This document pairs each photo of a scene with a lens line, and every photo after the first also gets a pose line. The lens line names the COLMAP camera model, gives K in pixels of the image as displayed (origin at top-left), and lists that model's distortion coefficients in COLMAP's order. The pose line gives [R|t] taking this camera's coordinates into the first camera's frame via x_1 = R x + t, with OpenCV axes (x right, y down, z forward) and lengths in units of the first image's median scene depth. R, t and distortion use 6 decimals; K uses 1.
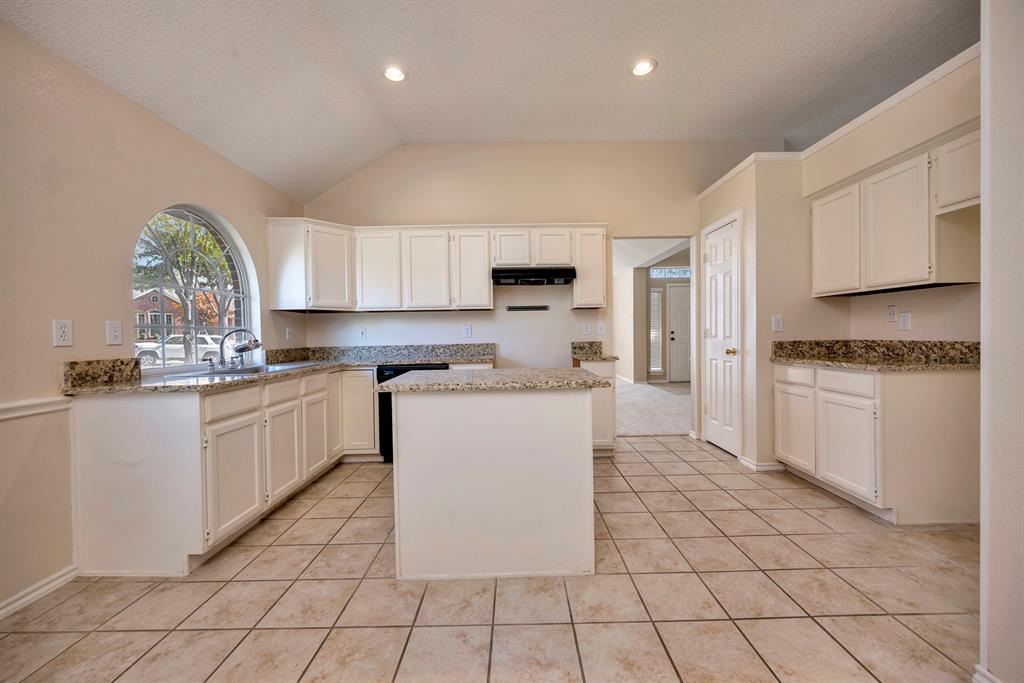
lens RADIAL K [[414.1, 0, 522.4], [0, 414.1, 343.8], [0, 0, 1]] dist [0.003277, -0.001365]
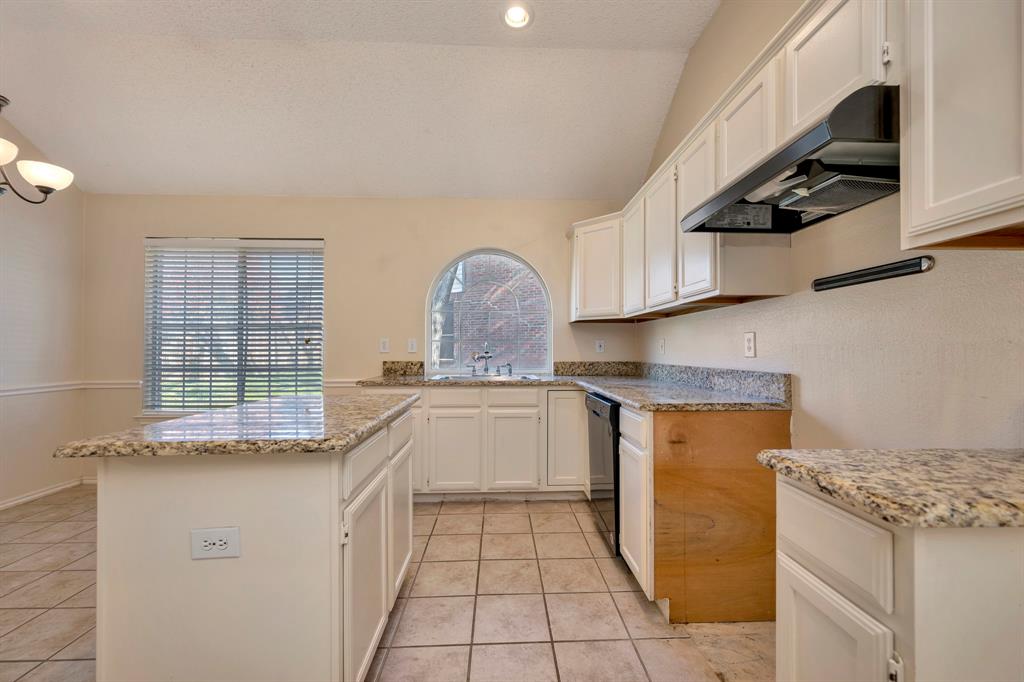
lens RADIAL K [[414.1, 0, 515.6], [0, 414.1, 343.8], [0, 0, 1]] dist [0.003277, -0.001365]
pose [[0.003649, 0.006888, -0.999970, 0.427330], [-0.023807, 0.999693, 0.006800, -0.034937], [0.999710, 0.023782, 0.003812, 0.902421]]
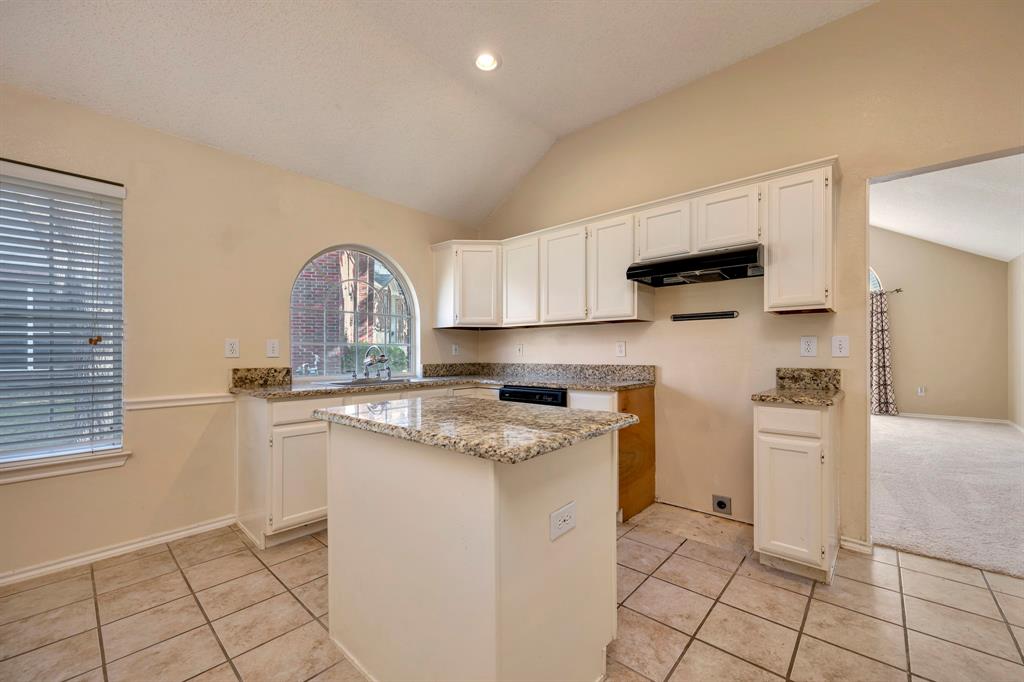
lens RADIAL K [[414.1, 0, 511.8], [0, 414.1, 353.8], [0, 0, 1]] dist [0.003277, -0.001365]
pose [[0.727473, 0.018124, -0.685897, 0.317426], [-0.027312, 0.999624, -0.002554, -0.016760], [0.685593, 0.020592, 0.727694, 0.356655]]
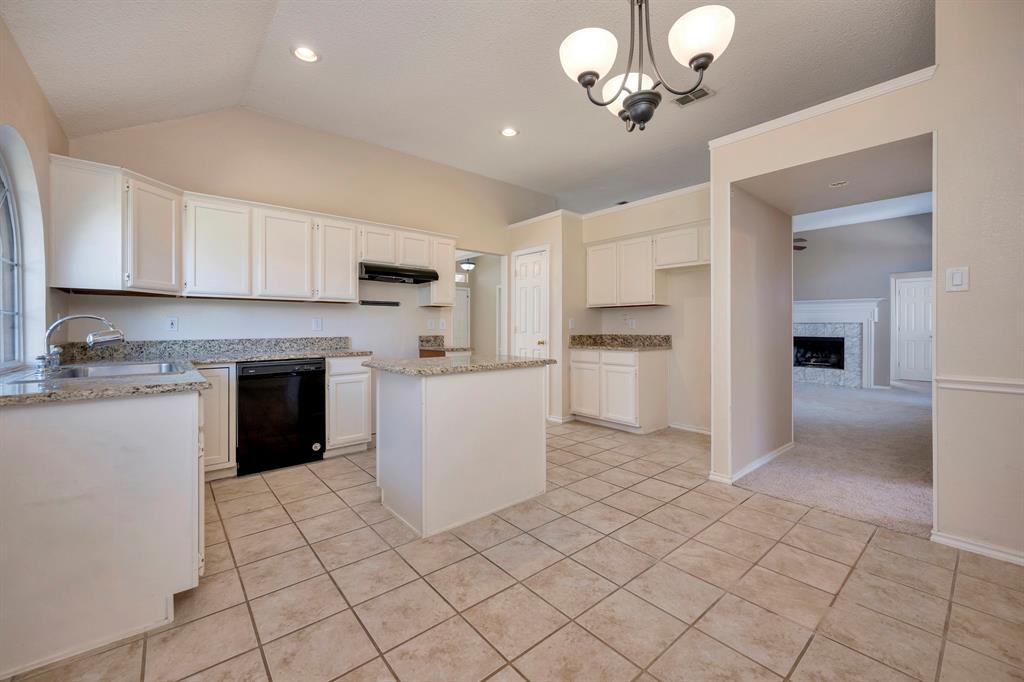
lens RADIAL K [[414.1, 0, 532.3], [0, 414.1, 331.3], [0, 0, 1]] dist [0.003277, -0.001365]
pose [[0.751498, 0.010199, 0.659657, -0.481934], [0.005032, 0.999763, -0.021190, 0.010482], [-0.659716, 0.019243, 0.751268, -0.043836]]
